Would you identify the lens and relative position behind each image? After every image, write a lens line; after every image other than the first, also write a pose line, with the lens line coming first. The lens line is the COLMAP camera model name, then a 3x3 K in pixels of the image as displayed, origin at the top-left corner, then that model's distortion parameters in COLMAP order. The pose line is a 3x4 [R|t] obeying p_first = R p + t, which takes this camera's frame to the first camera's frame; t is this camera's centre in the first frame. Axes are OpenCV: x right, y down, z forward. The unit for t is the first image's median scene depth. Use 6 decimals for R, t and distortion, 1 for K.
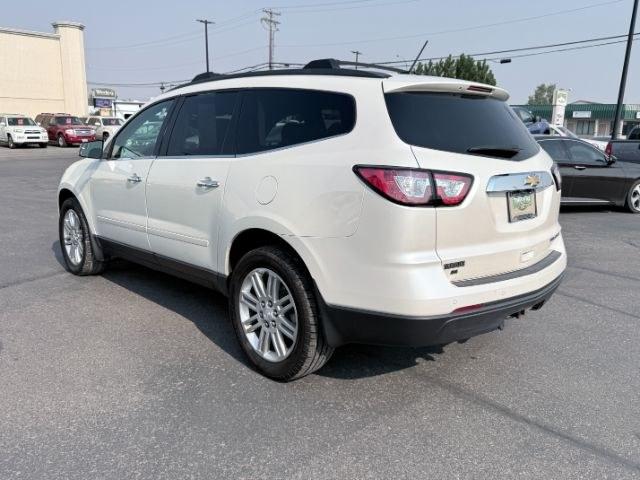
lens RADIAL K [[530.7, 0, 319.9], [0, 530.7, 238.2], [0, 0, 1]] dist [0.077287, -0.146236]
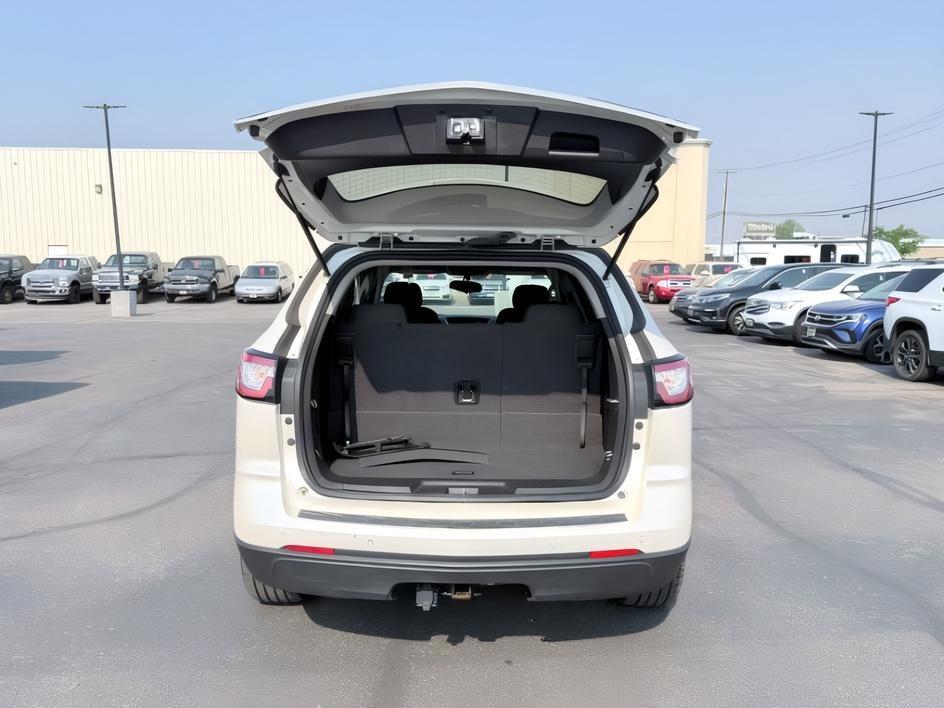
lens RADIAL K [[782.8, 0, 471.8], [0, 782.8, 351.4], [0, 0, 1]] dist [0.077287, -0.146236]
pose [[0.721564, 0.059050, -0.689825, 0.860806], [-0.131884, 0.989835, -0.053220, -0.080506], [0.679671, 0.129379, 0.722017, 0.252890]]
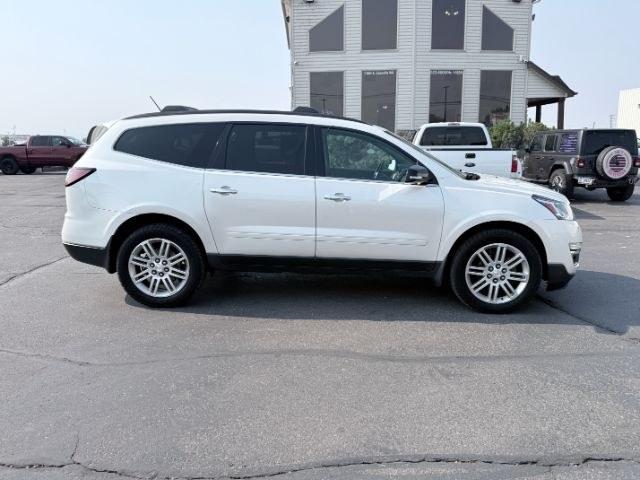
lens RADIAL K [[530.7, 0, 319.9], [0, 530.7, 238.2], [0, 0, 1]] dist [0.077287, -0.146236]
pose [[-0.709190, 0.101783, -0.697632, 0.965023], [-0.159985, 0.940476, 0.299848, -0.502266], [0.686625, 0.324260, -0.650693, 2.457210]]
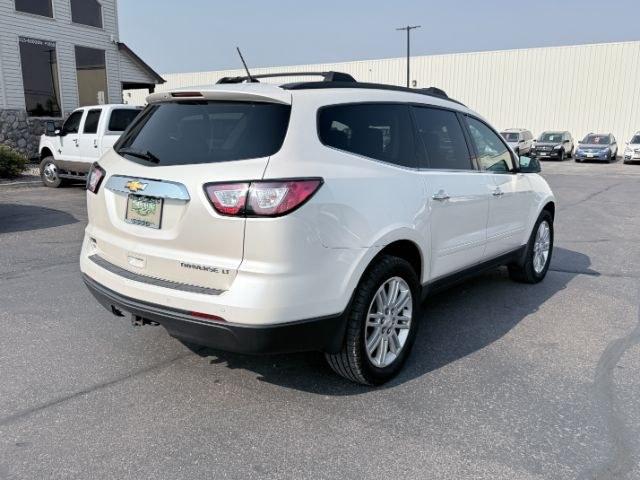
lens RADIAL K [[535.7, 0, 320.0], [0, 535.7, 240.0], [0, 0, 1]] dist [0.030853, -0.012288]
pose [[0.134311, 0.176839, -0.975033, 1.161331], [-0.208482, 0.966968, 0.146658, -0.184928], [0.968760, 0.183579, 0.166742, 0.960703]]
